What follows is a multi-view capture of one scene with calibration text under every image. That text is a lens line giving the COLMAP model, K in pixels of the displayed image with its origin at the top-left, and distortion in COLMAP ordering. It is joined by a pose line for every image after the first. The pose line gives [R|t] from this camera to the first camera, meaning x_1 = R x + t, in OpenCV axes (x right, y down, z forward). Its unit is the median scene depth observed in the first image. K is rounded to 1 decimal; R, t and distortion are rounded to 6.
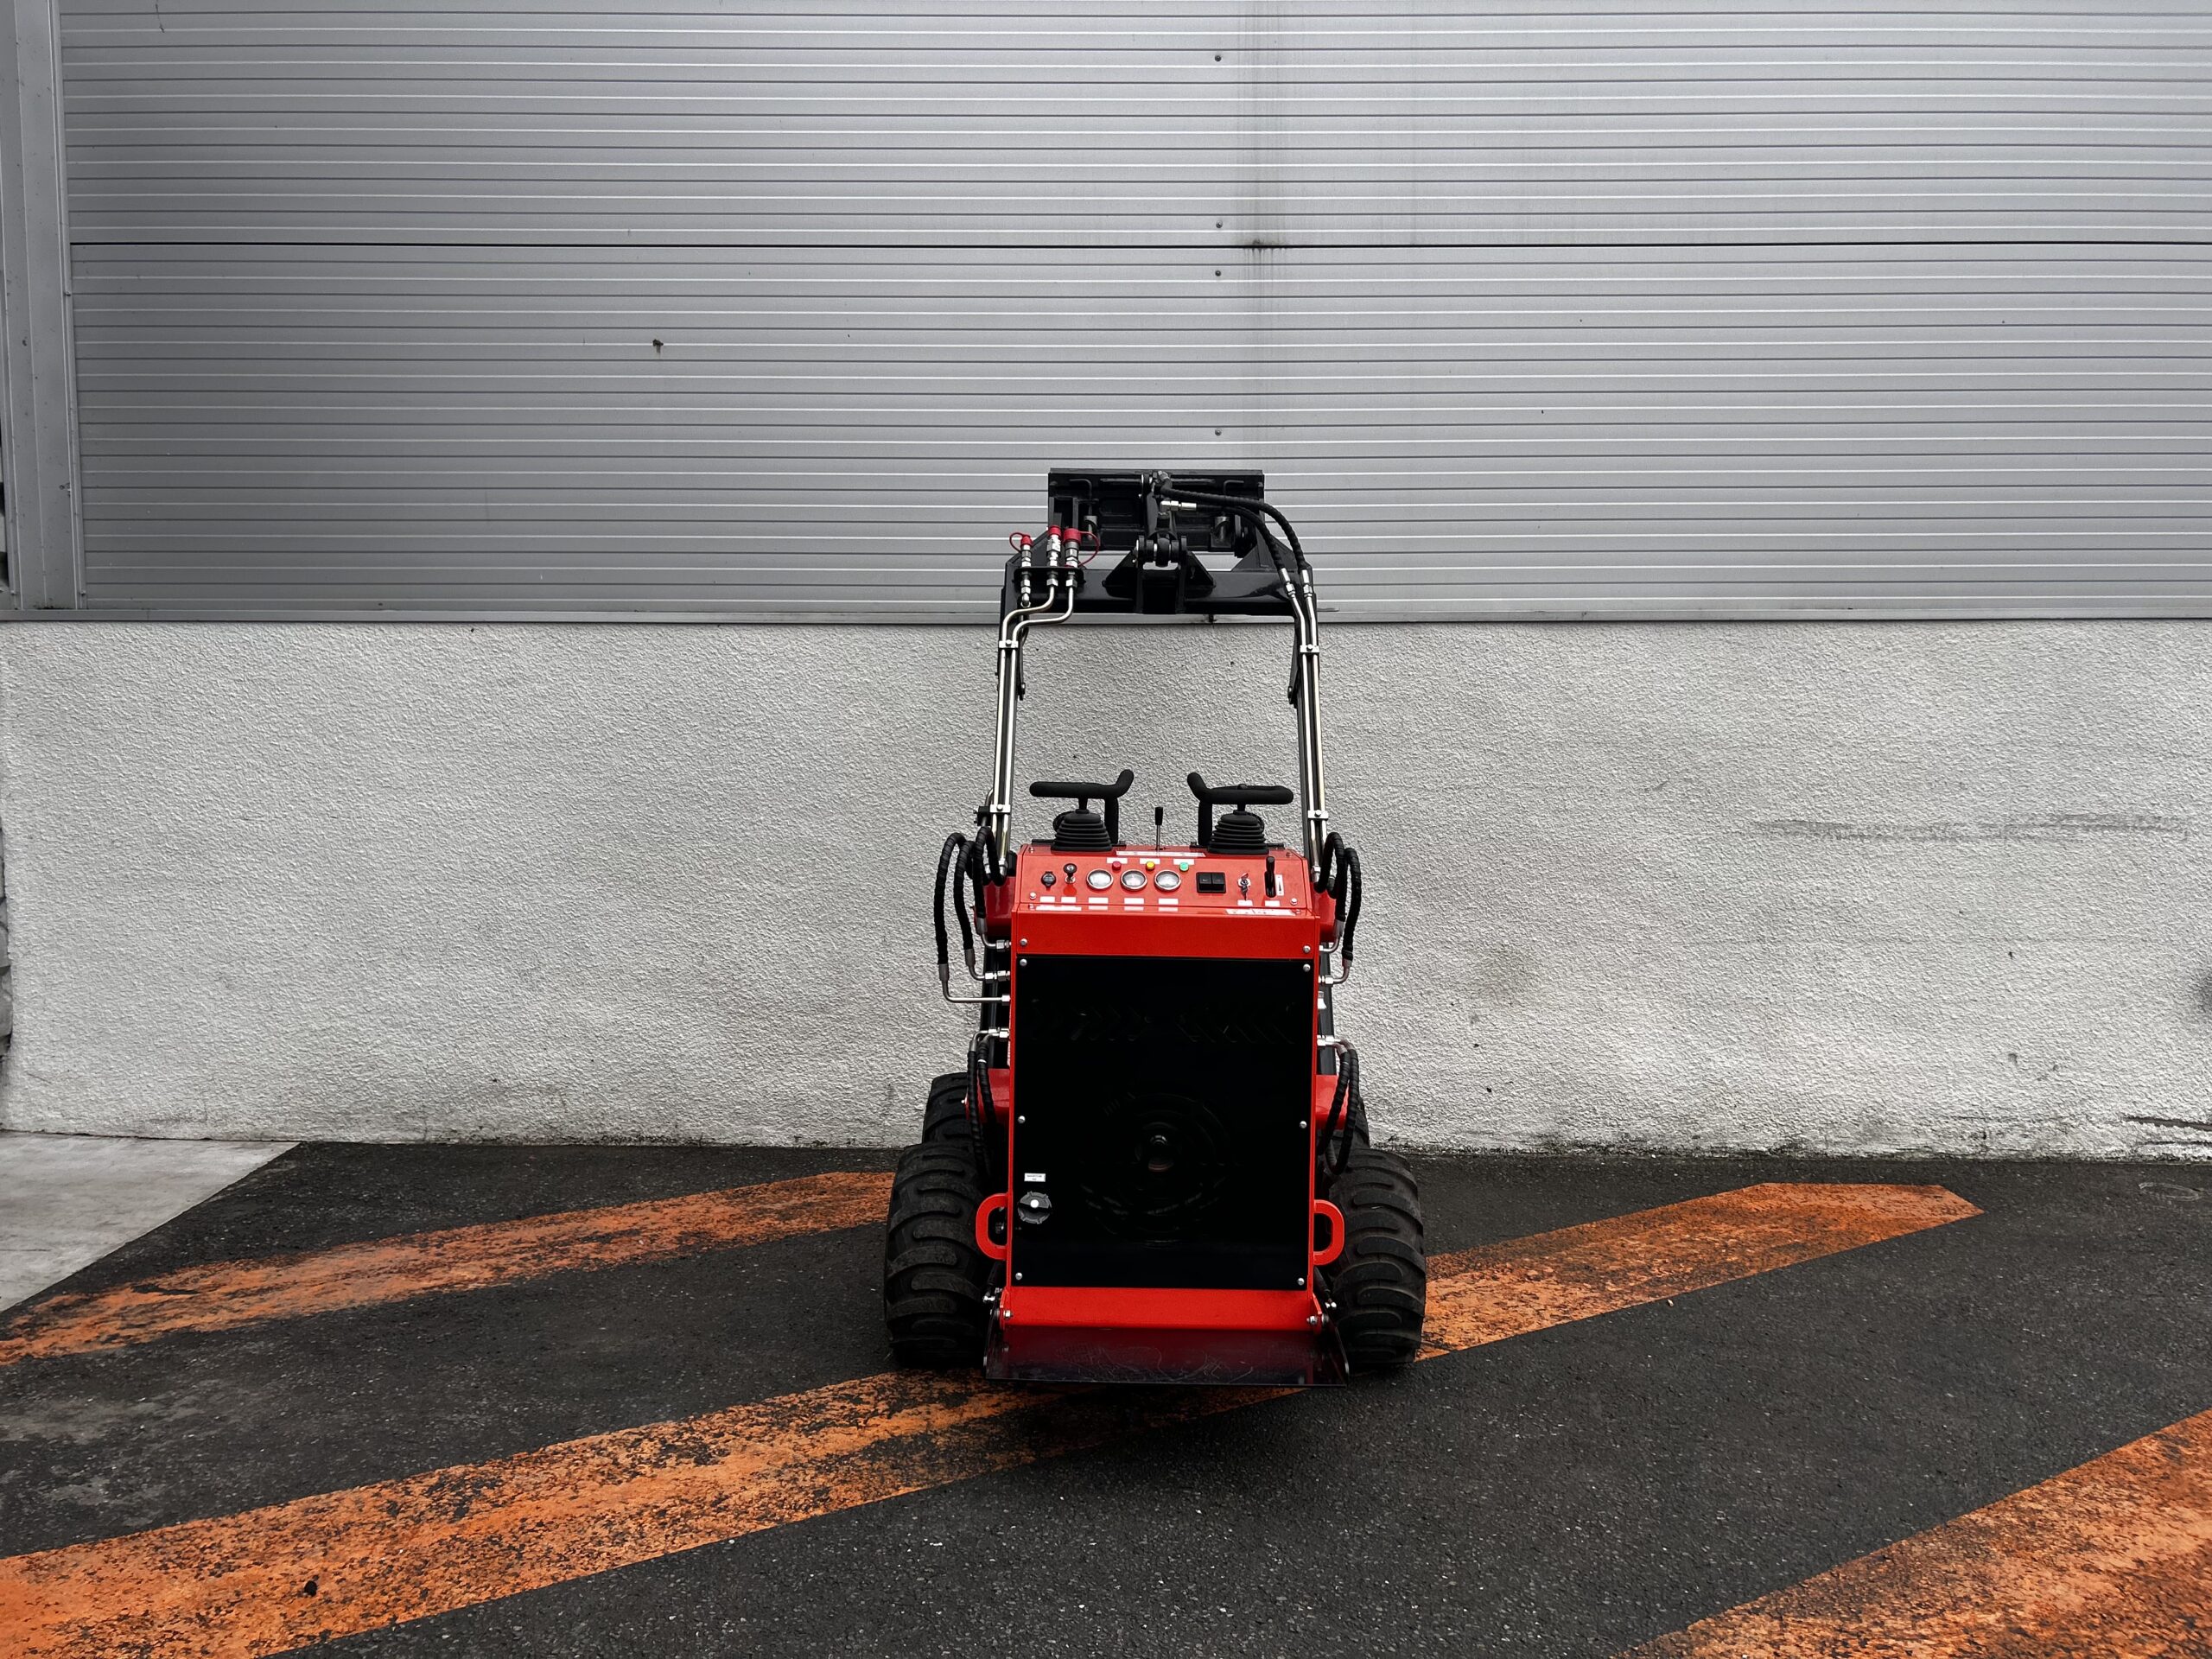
lens RADIAL K [[1678.6, 0, 1099.0], [0, 1678.6, 845.5], [0, 0, 1]] dist [0.056025, -0.066964]
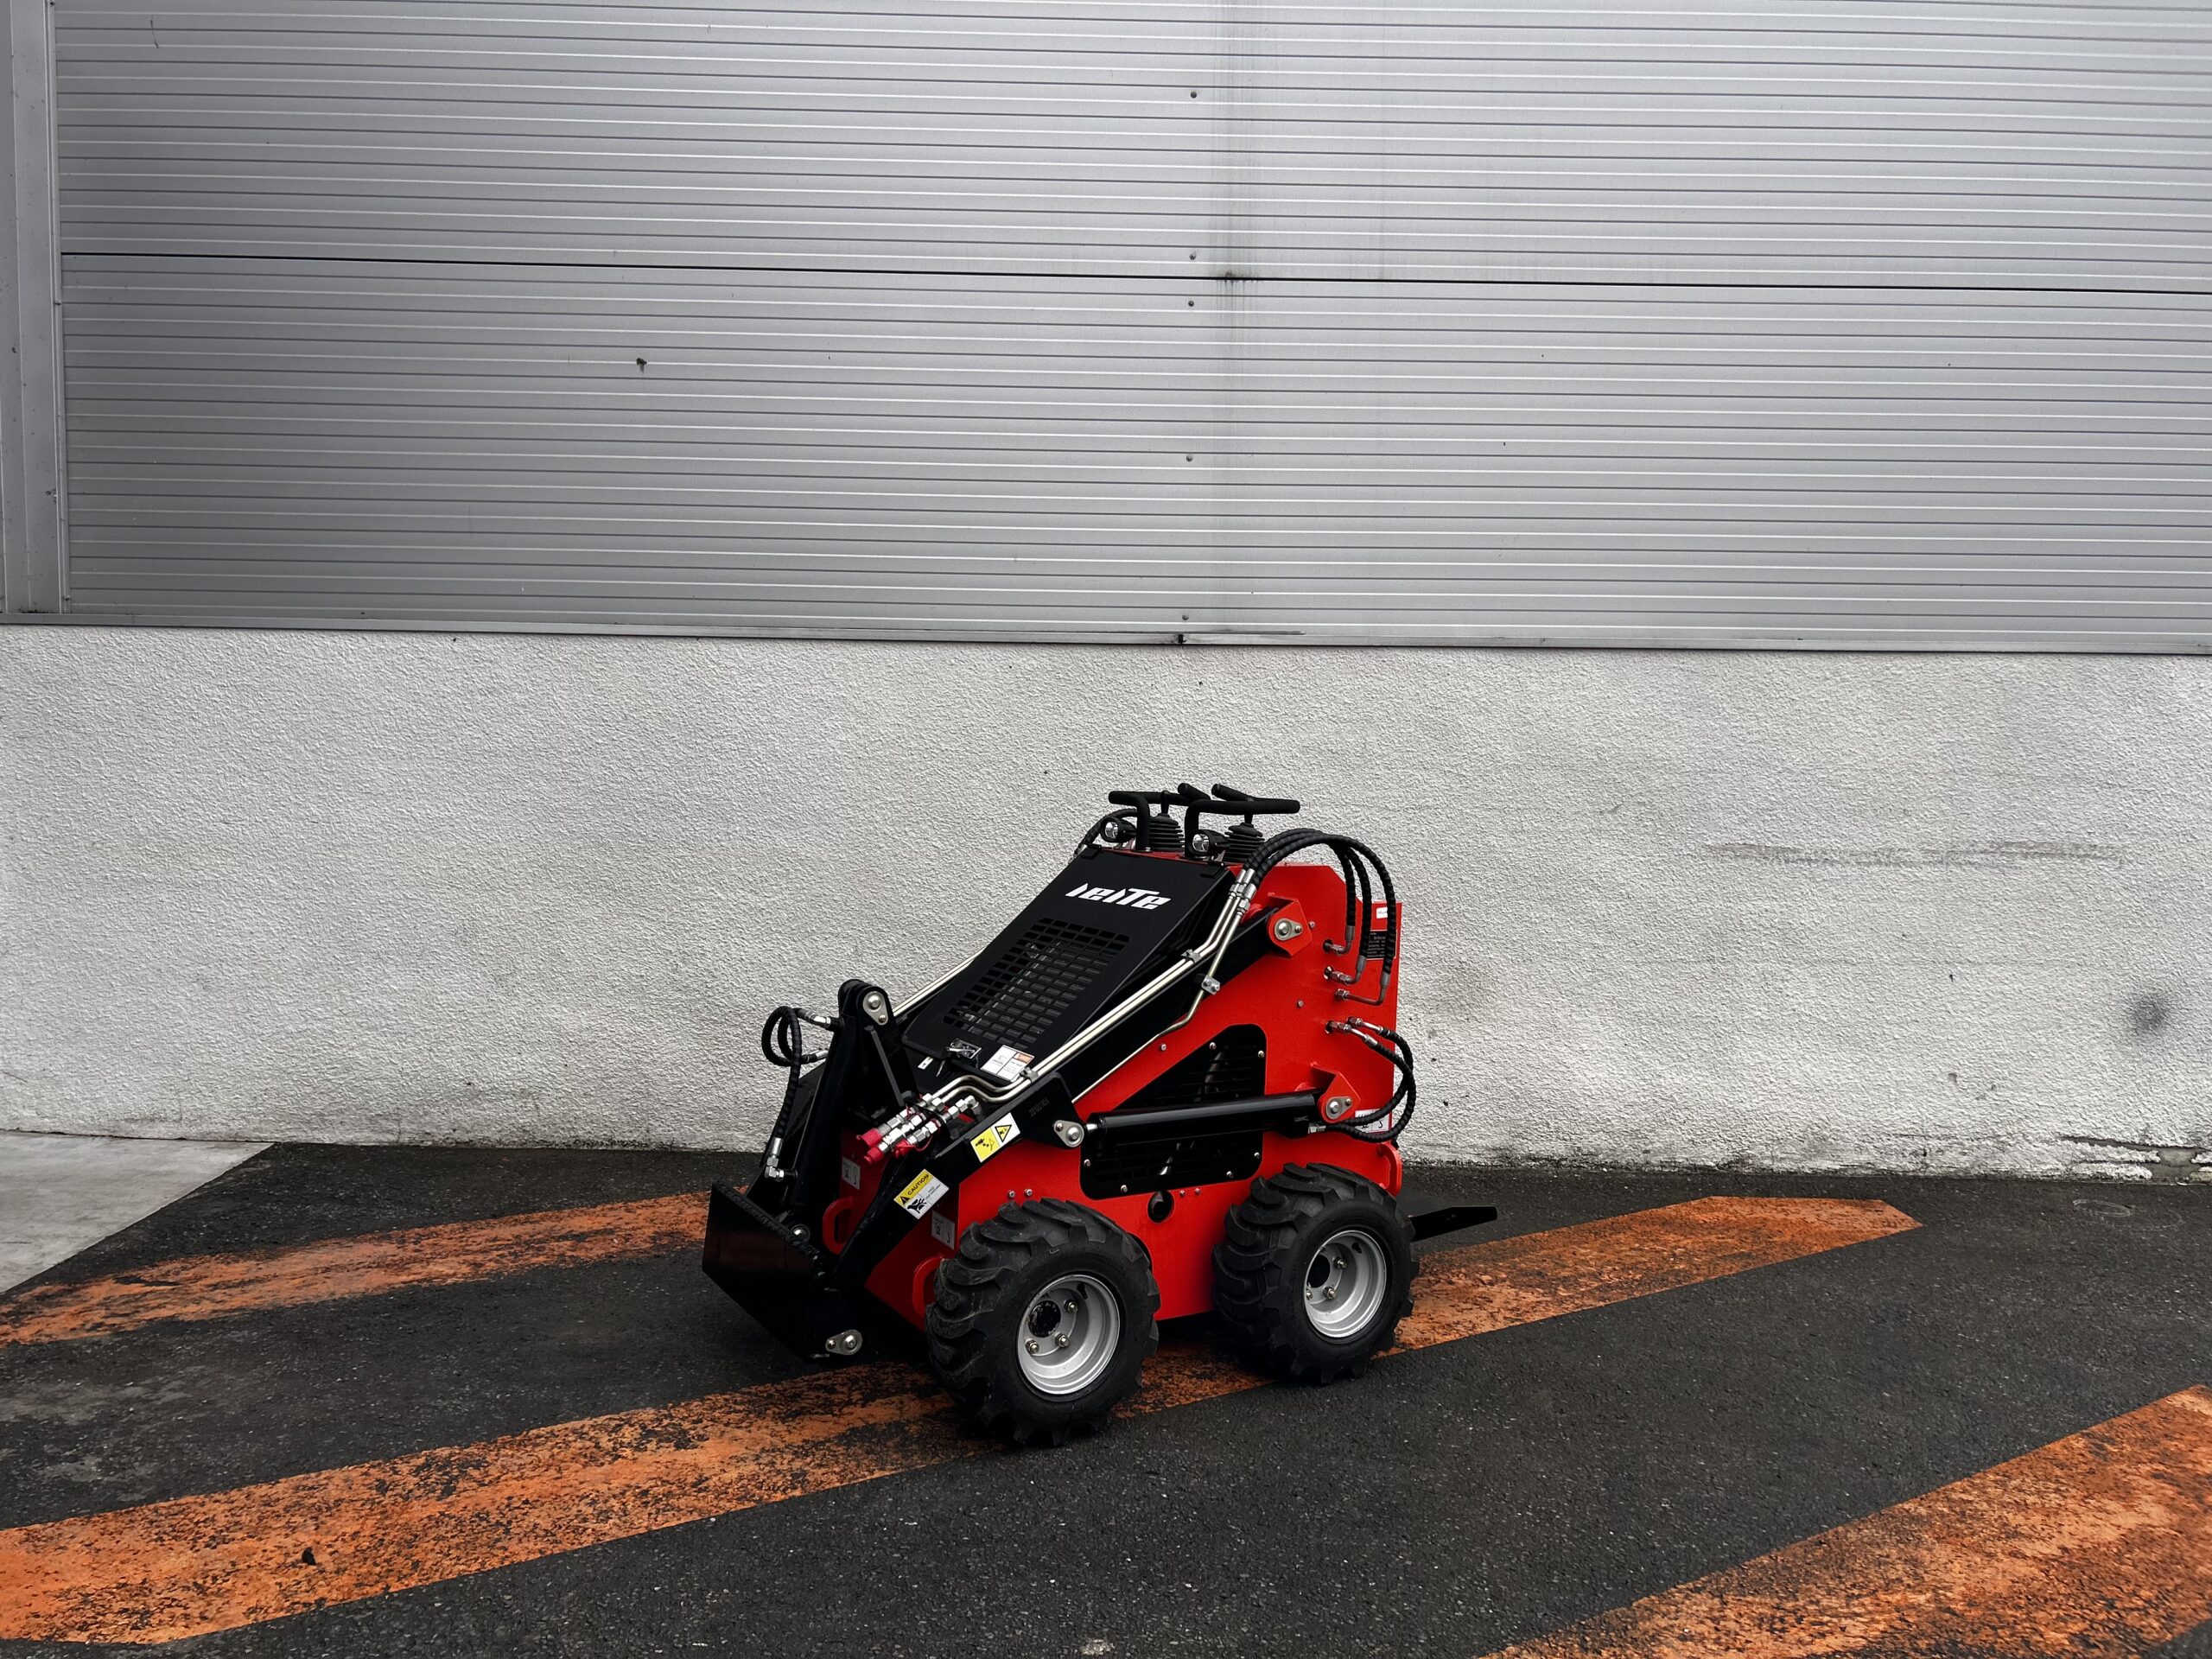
lens RADIAL K [[1678.6, 0, 1084.6], [0, 1678.6, 856.4], [0, 0, 1]] dist [0.056025, -0.066964]
pose [[0.999778, 0.012951, 0.016624, -0.007516], [-0.012800, 0.999876, -0.009195, 0.007895], [-0.016741, 0.008980, 0.999820, -0.023204]]
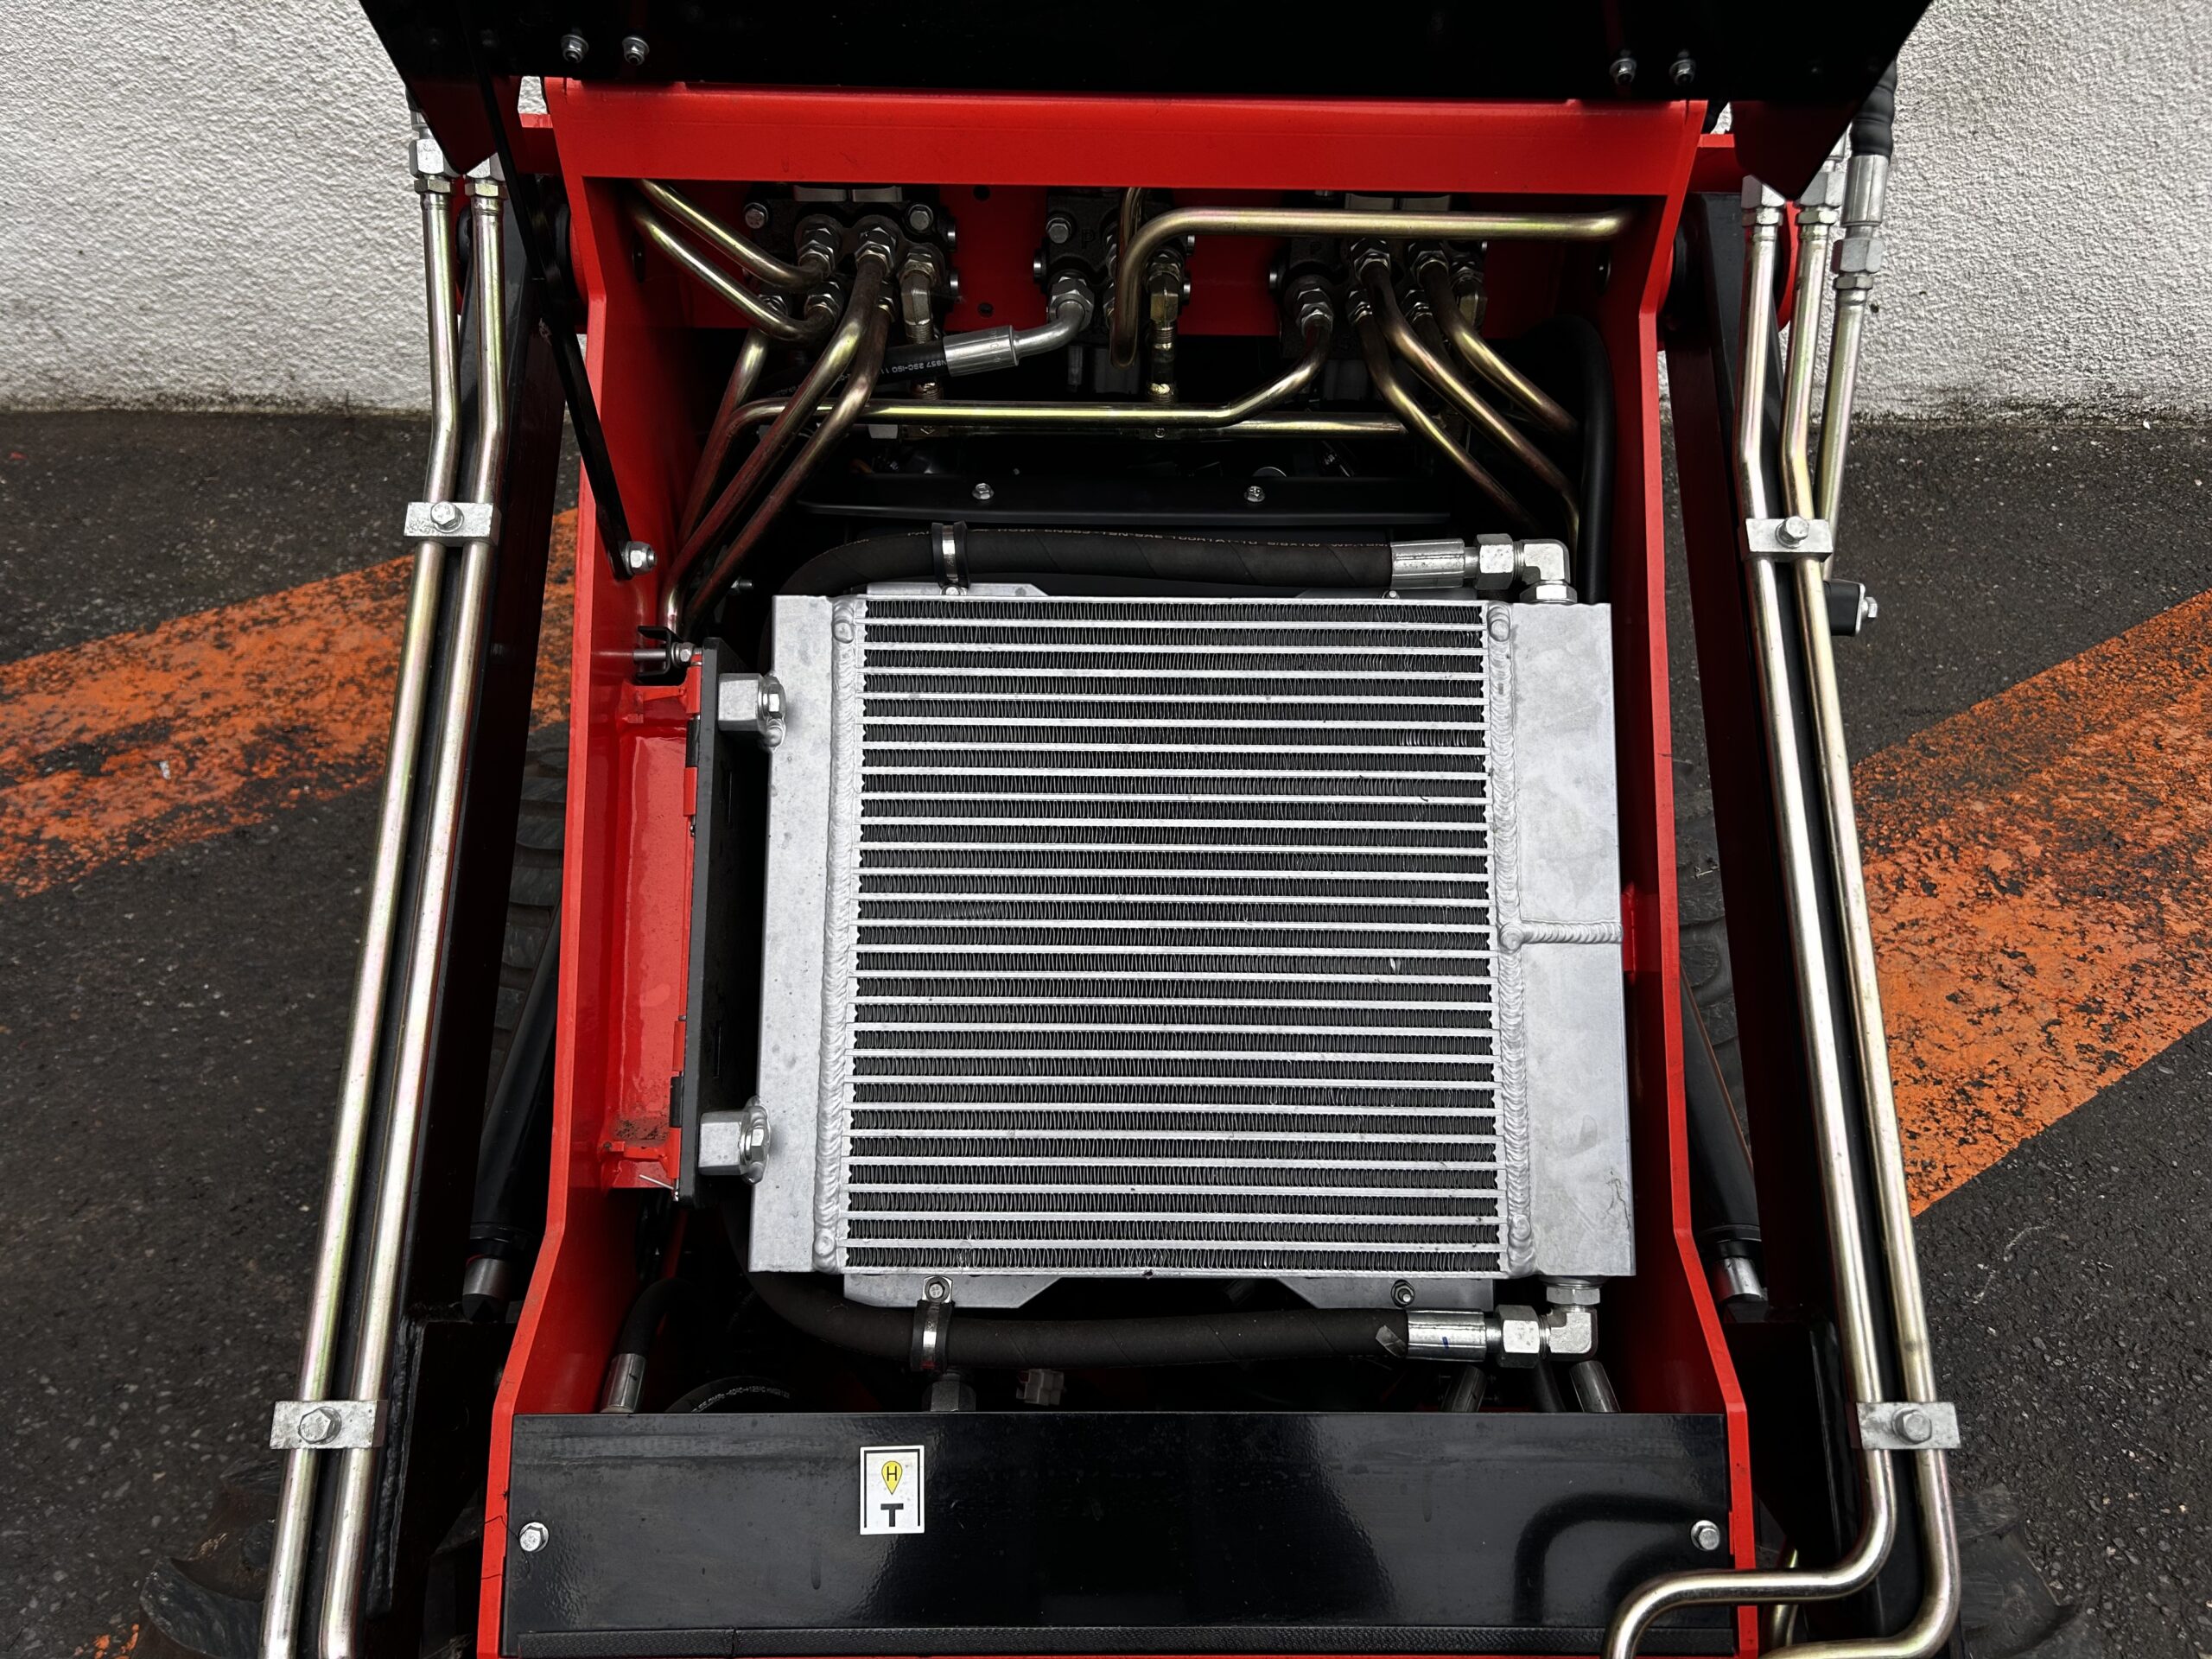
lens RADIAL K [[1678.6, 0, 1120.4], [0, 1678.6, 842.2], [0, 0, 1]] dist [0.056025, -0.066964]
pose [[0.999981, -0.003586, 0.004939, 0.001290], [-0.000167, 0.792780, 0.609508, -0.042284], [-0.006101, -0.609498, 0.792764, 0.544695]]
